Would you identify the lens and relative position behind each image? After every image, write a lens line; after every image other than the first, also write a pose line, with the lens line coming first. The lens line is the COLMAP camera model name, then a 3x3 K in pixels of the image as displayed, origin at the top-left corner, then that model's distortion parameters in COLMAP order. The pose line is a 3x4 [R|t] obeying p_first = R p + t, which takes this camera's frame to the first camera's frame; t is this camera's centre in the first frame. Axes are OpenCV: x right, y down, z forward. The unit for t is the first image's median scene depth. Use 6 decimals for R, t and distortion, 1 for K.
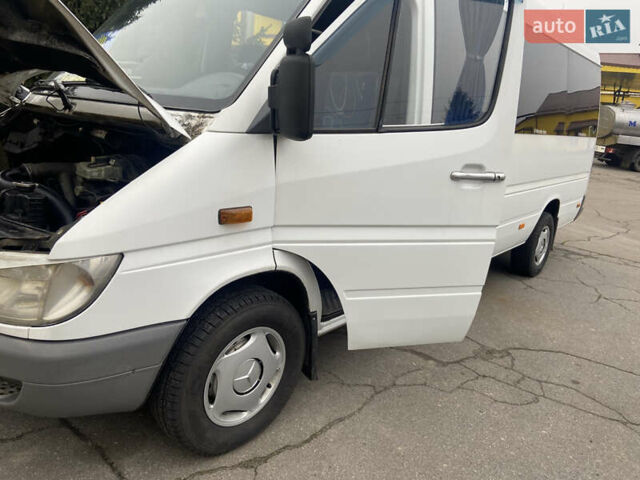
lens RADIAL K [[460.0, 0, 303.9], [0, 460.0, 238.6], [0, 0, 1]] dist [0.082941, -0.083653]
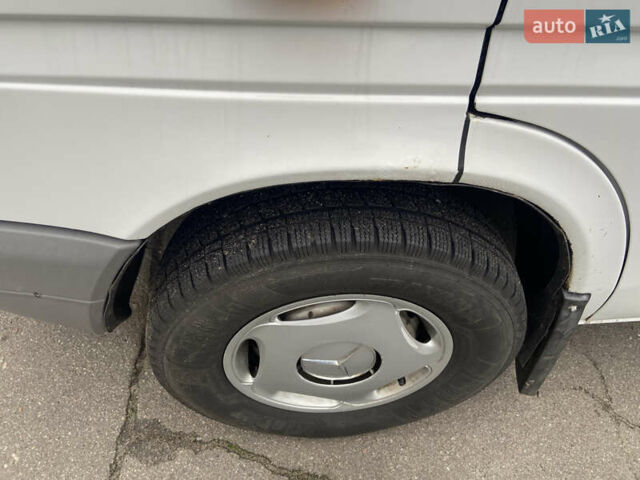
lens RADIAL K [[465.6, 0, 320.0], [0, 465.6, 240.0], [0, 0, 1]] dist [0.080987, -0.090375]
pose [[0.737351, 0.449105, -0.504597, 0.048637], [-0.171050, 0.846774, 0.503702, -0.042425], [0.653494, -0.285094, 0.701189, 0.718102]]
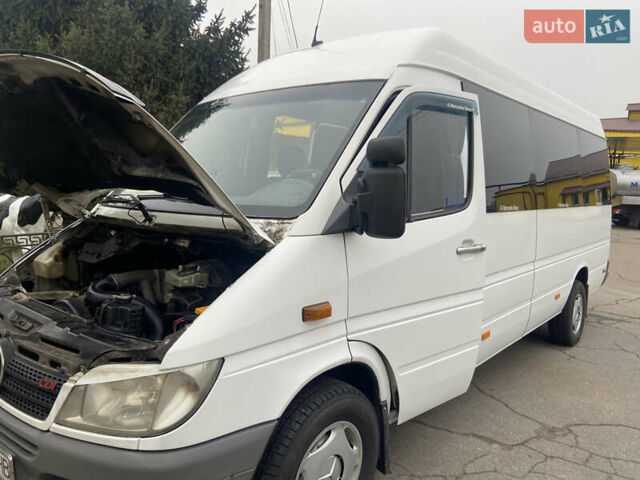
lens RADIAL K [[465.6, 0, 320.0], [0, 465.6, 240.0], [0, 0, 1]] dist [0.080987, -0.090375]
pose [[0.998155, -0.059497, 0.012119, -0.129473], [0.060668, 0.985436, -0.158855, -0.038101], [-0.002491, 0.159297, 0.987228, -0.074319]]
